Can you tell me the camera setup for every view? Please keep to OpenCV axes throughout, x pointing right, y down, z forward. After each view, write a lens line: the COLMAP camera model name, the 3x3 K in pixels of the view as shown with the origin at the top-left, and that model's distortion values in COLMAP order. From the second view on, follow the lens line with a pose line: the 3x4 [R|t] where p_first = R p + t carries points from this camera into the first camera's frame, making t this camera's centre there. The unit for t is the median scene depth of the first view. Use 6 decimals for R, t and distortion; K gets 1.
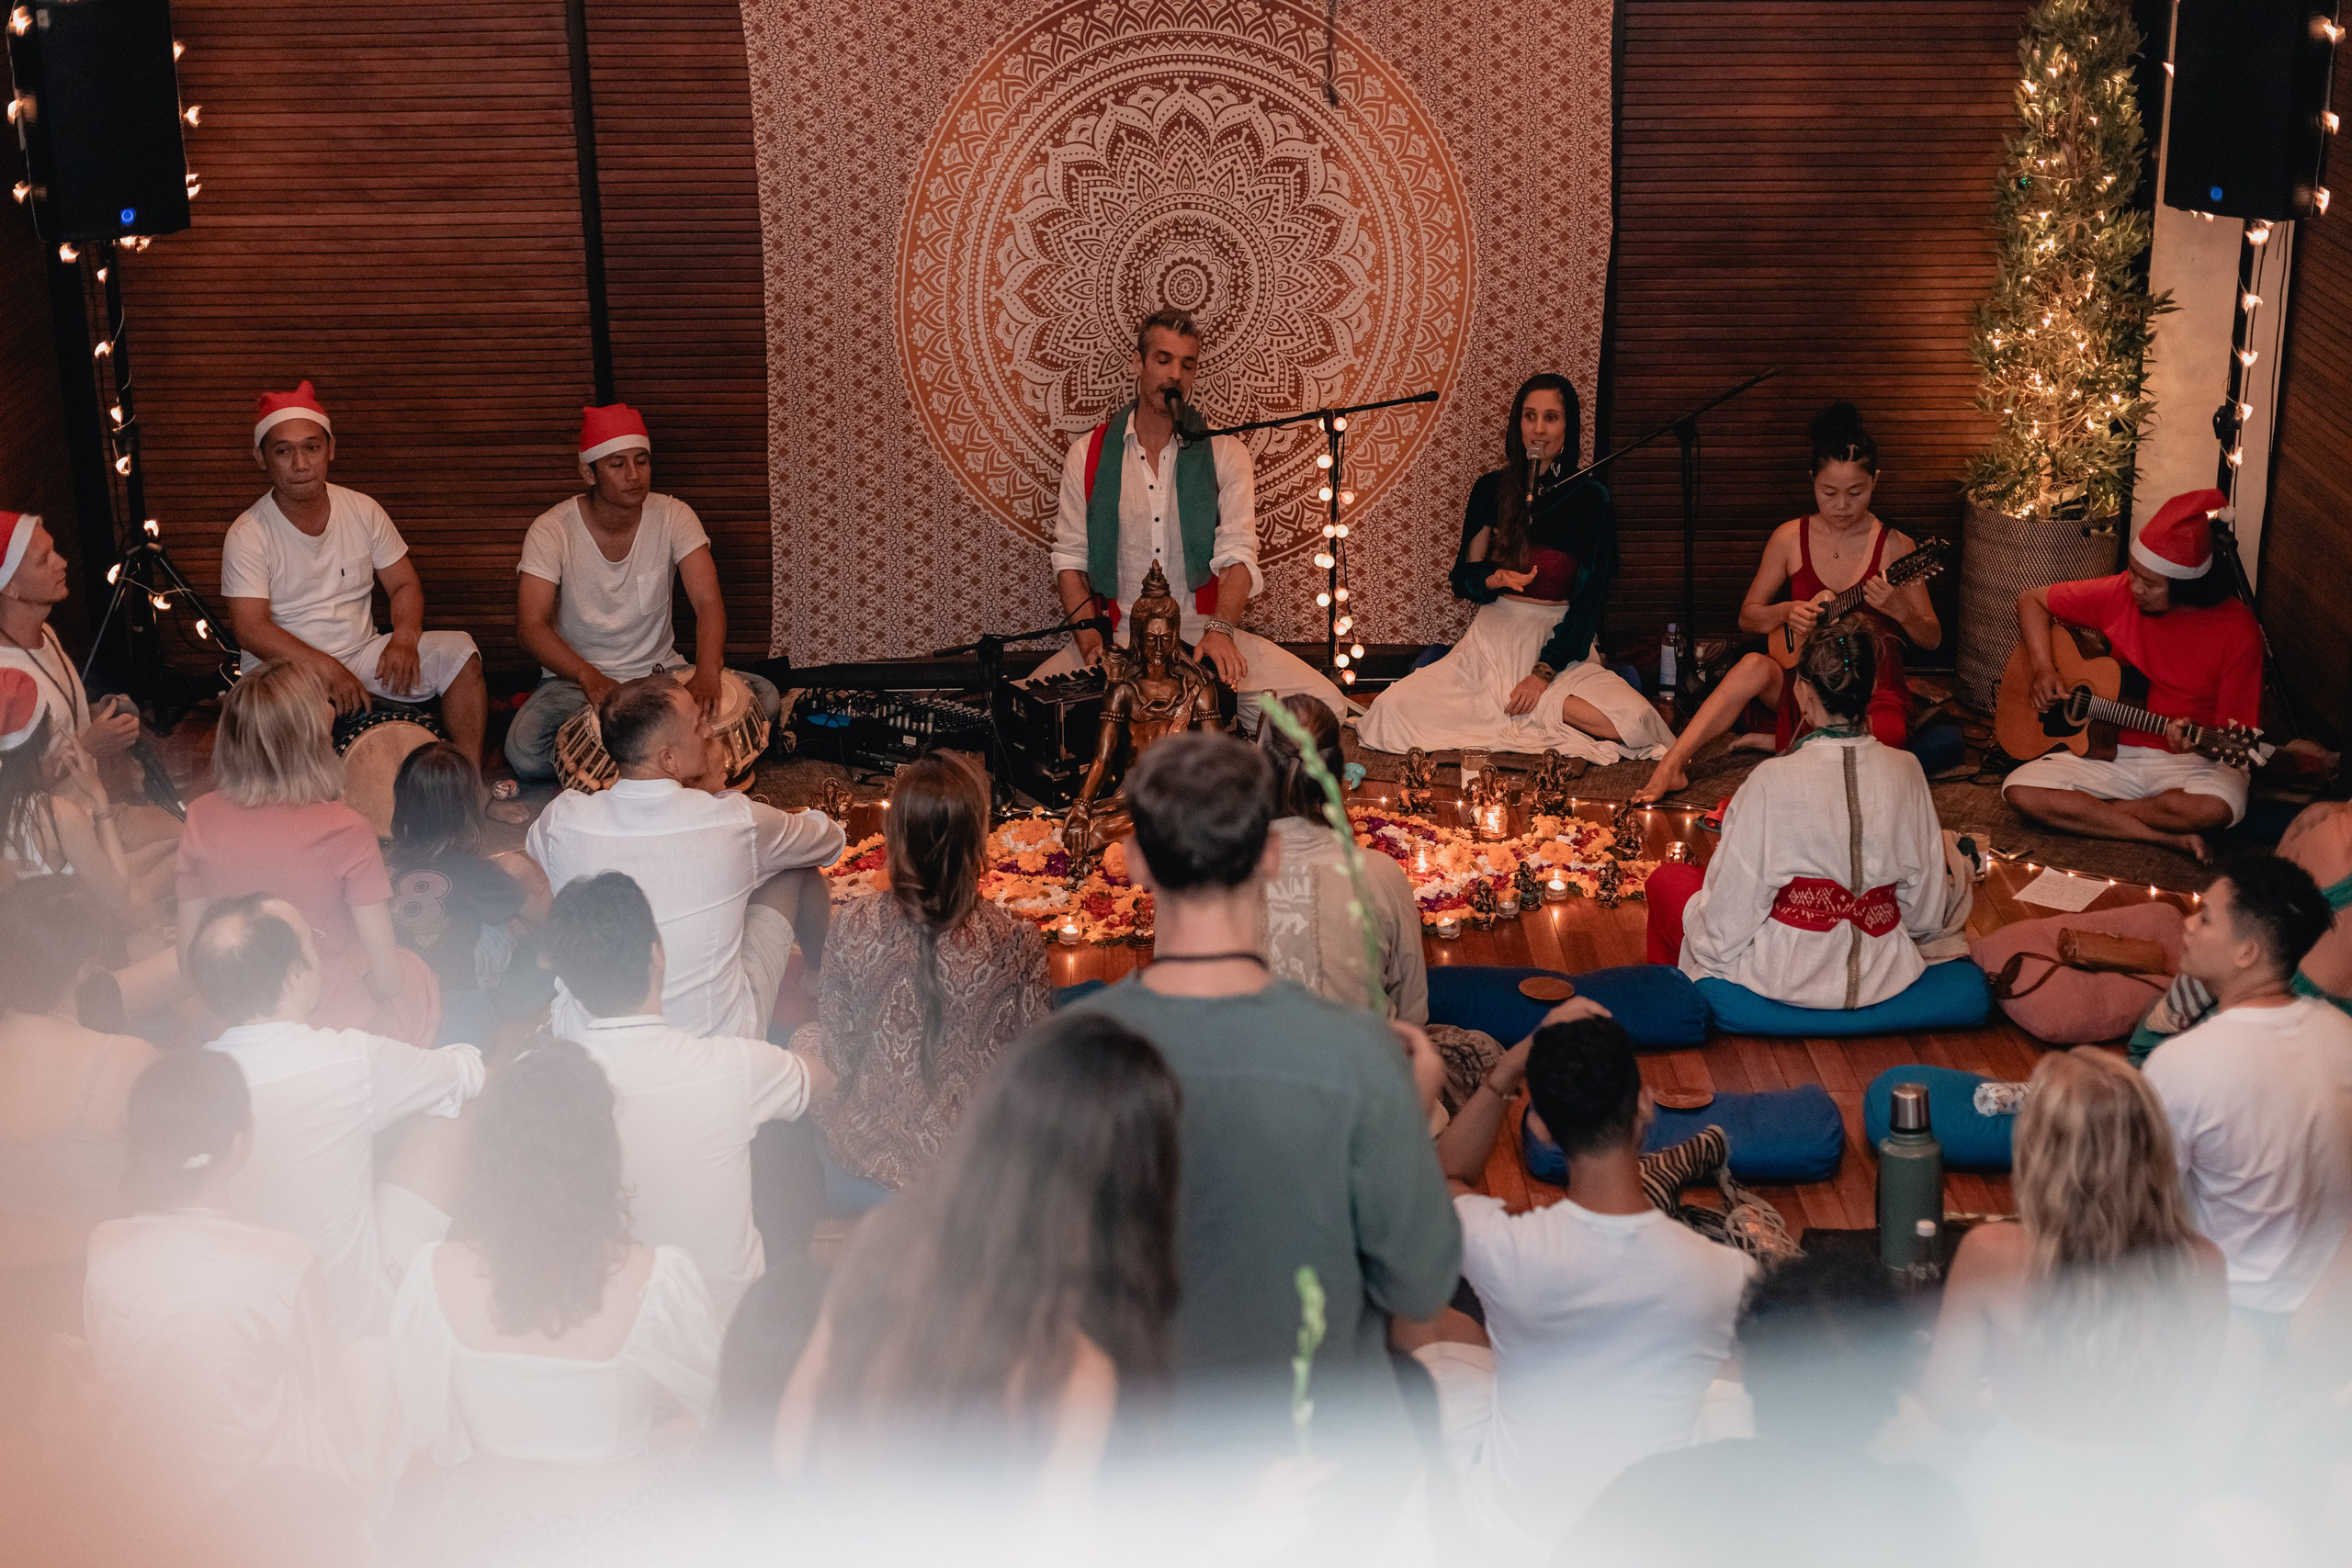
lens RADIAL K [[3419.4, 0, 1199.3], [0, 3419.4, 814.3], [0, 0, 1]] dist [0.009864, 0.000000]
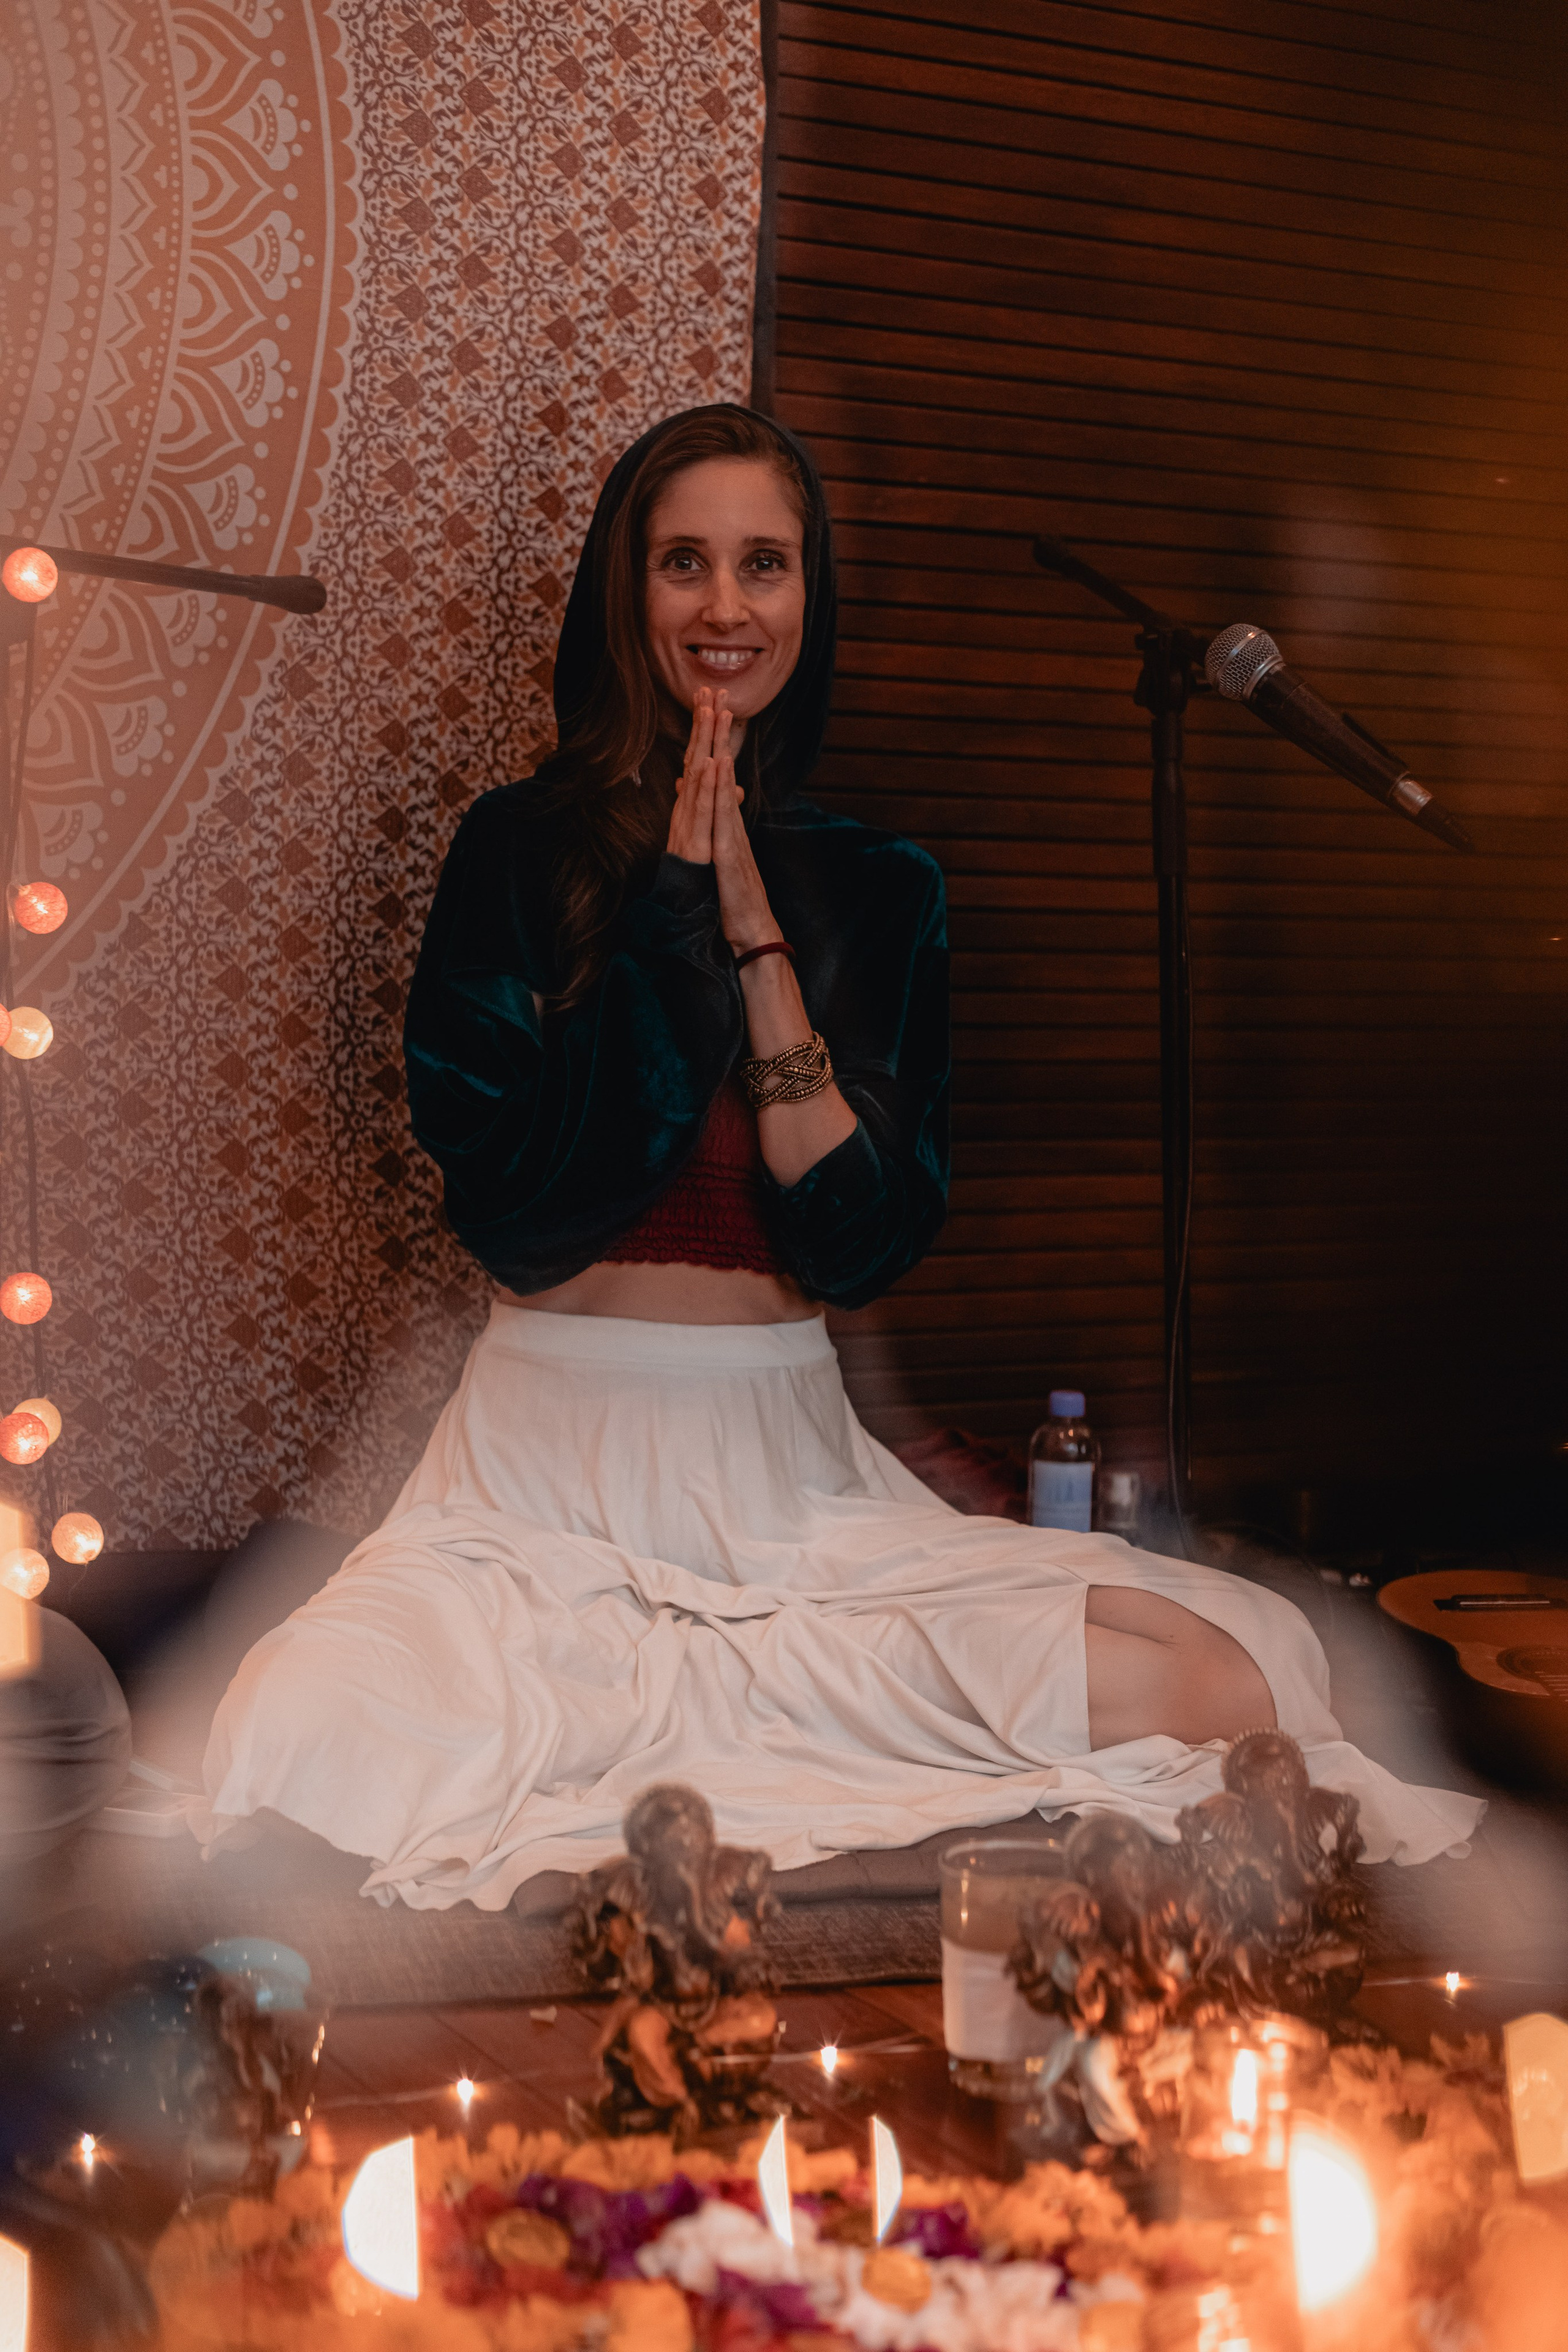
lens RADIAL K [[3419.8, 0, 727.5], [0, 3419.8, 1136.0], [0, 0, 1]] dist [0.009864, 0.000000]
pose [[0.901992, -0.006322, 0.431706, -0.016630], [0.135006, 0.953882, -0.268108, -0.001301], [-0.410102, 0.300114, 0.861248, 0.769139]]
